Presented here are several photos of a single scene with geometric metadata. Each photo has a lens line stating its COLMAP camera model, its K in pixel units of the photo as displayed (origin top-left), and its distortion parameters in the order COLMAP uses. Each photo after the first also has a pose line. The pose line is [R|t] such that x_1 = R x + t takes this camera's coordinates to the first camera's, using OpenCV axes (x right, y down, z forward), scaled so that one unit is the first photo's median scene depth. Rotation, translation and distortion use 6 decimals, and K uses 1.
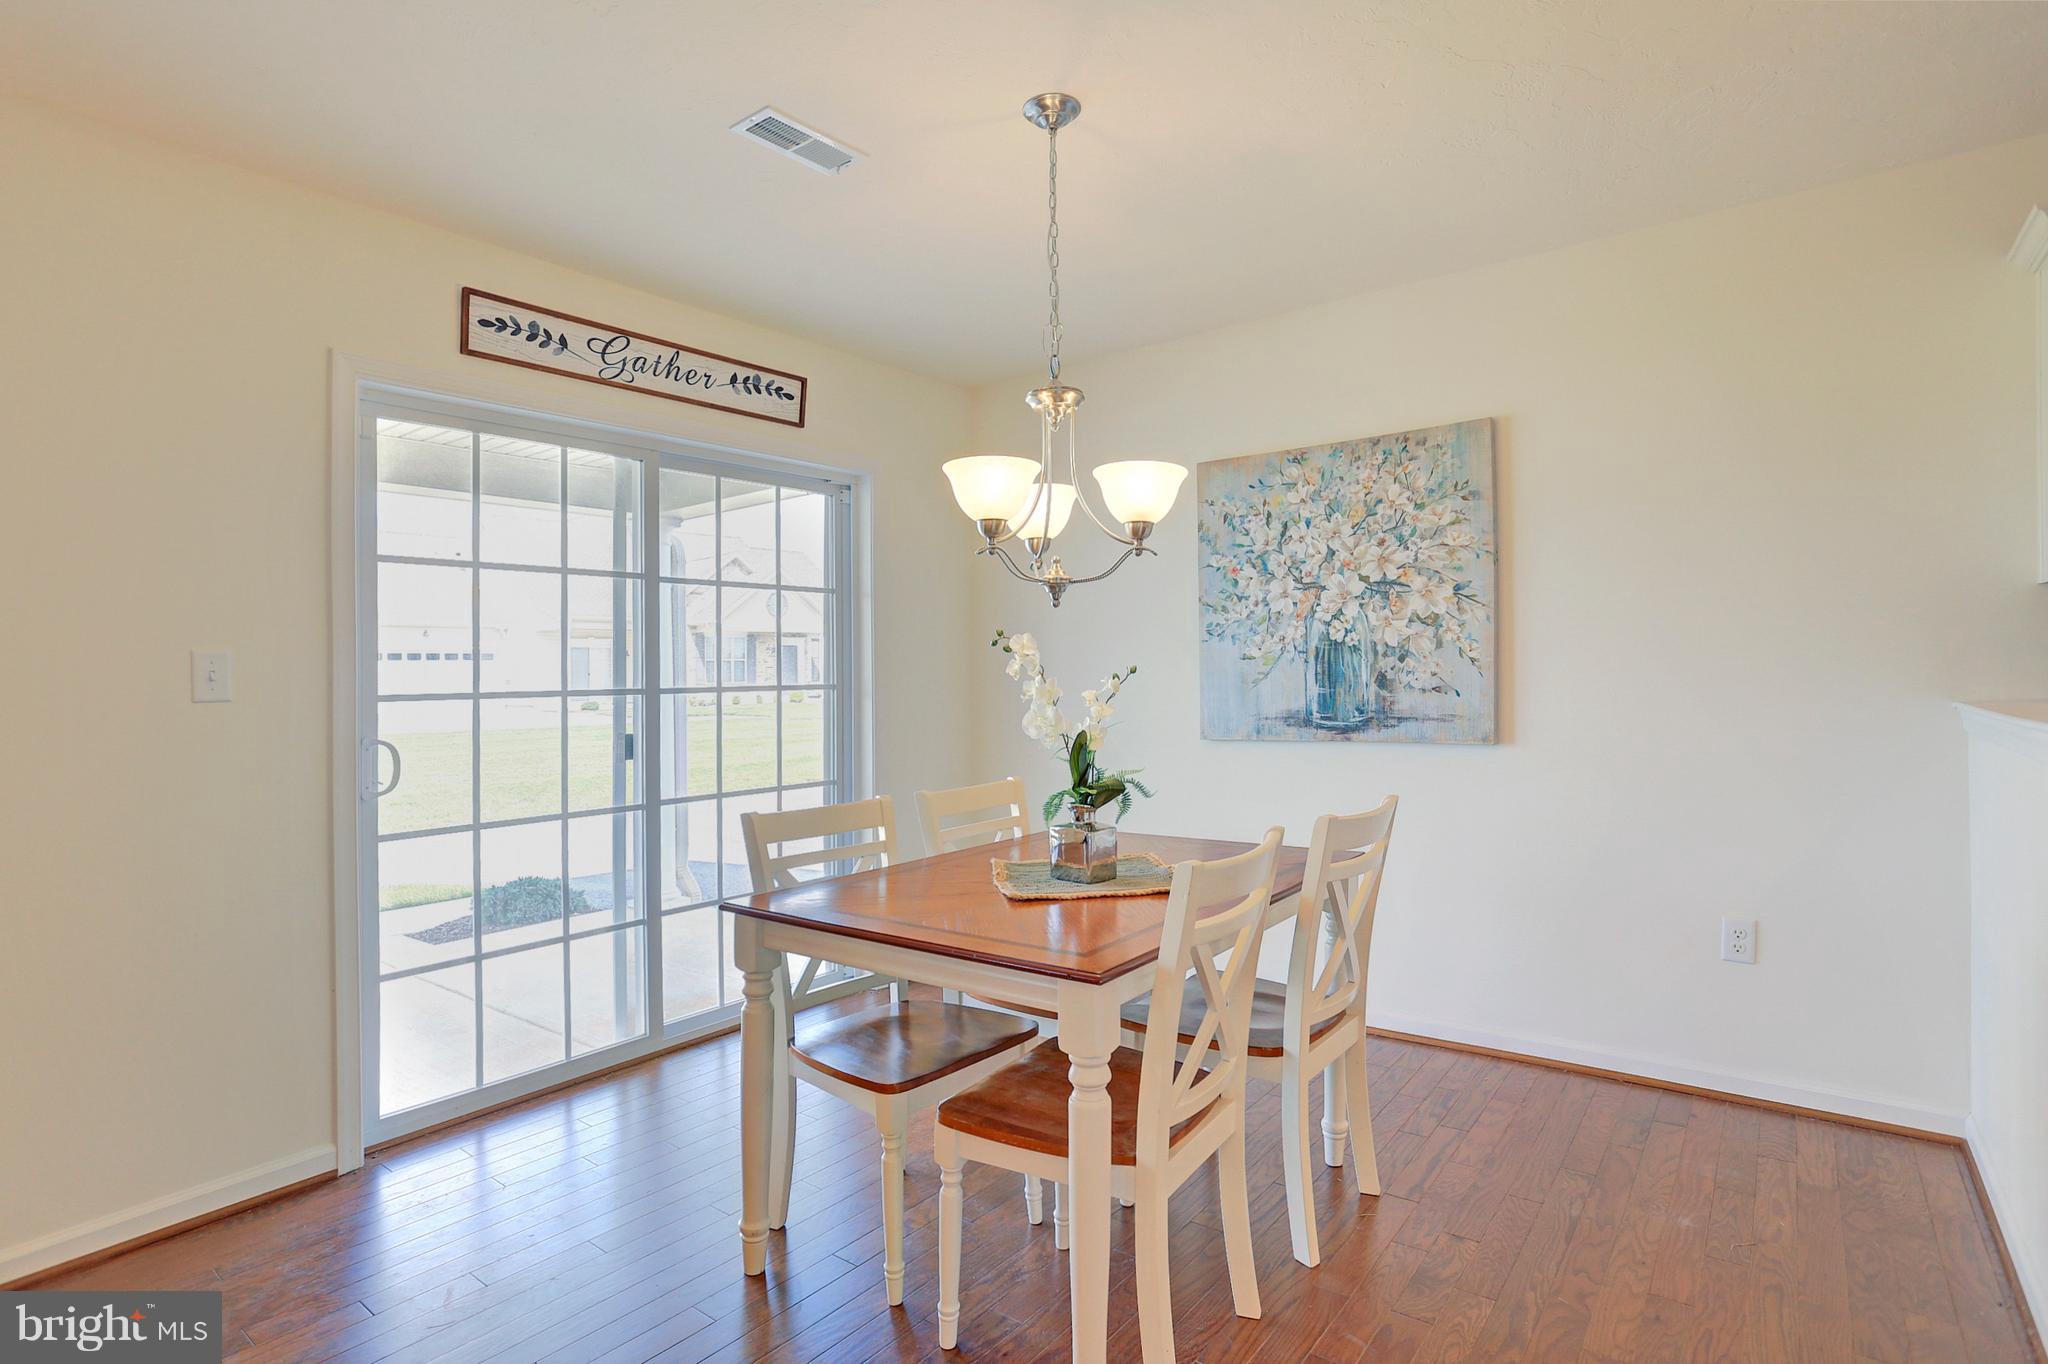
lens RADIAL K [[1024.3, 0, 1029.0], [0, 1024.3, 699.4], [0, 0, 1]] dist [-0.062012, 0.021028]
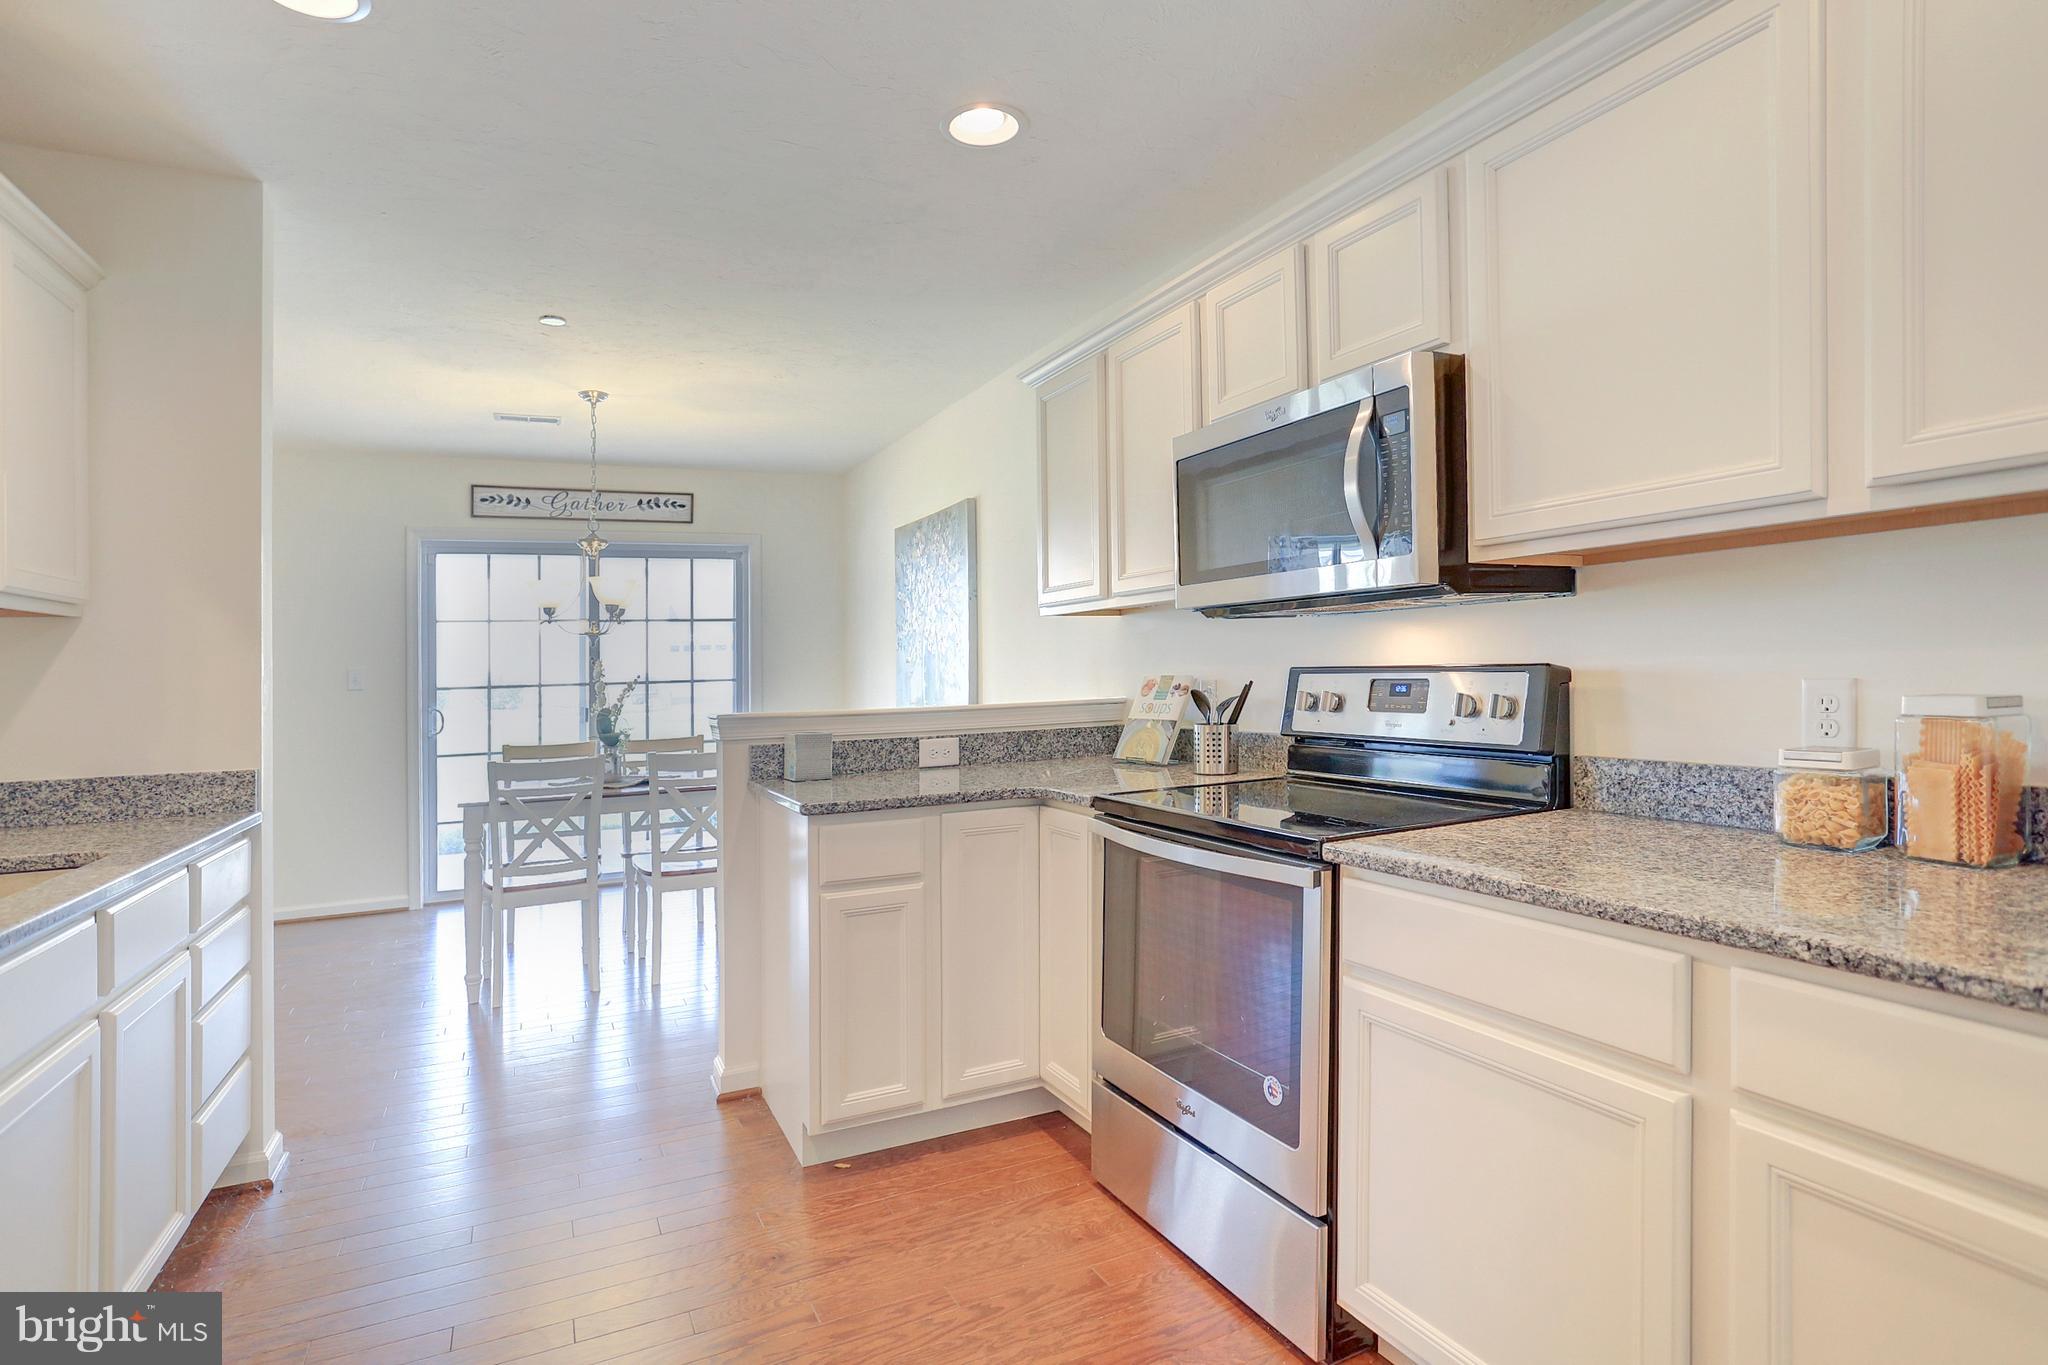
lens RADIAL K [[1024.3, 0, 1007.4], [0, 1024.3, 674.8], [0, 0, 1]] dist [-0.062012, 0.021028]
pose [[0.887608, 0.001325, -0.460598, 1.110826], [-0.003509, 0.999986, -0.003887, -0.019484], [0.460586, 0.005067, 0.887600, -0.255415]]
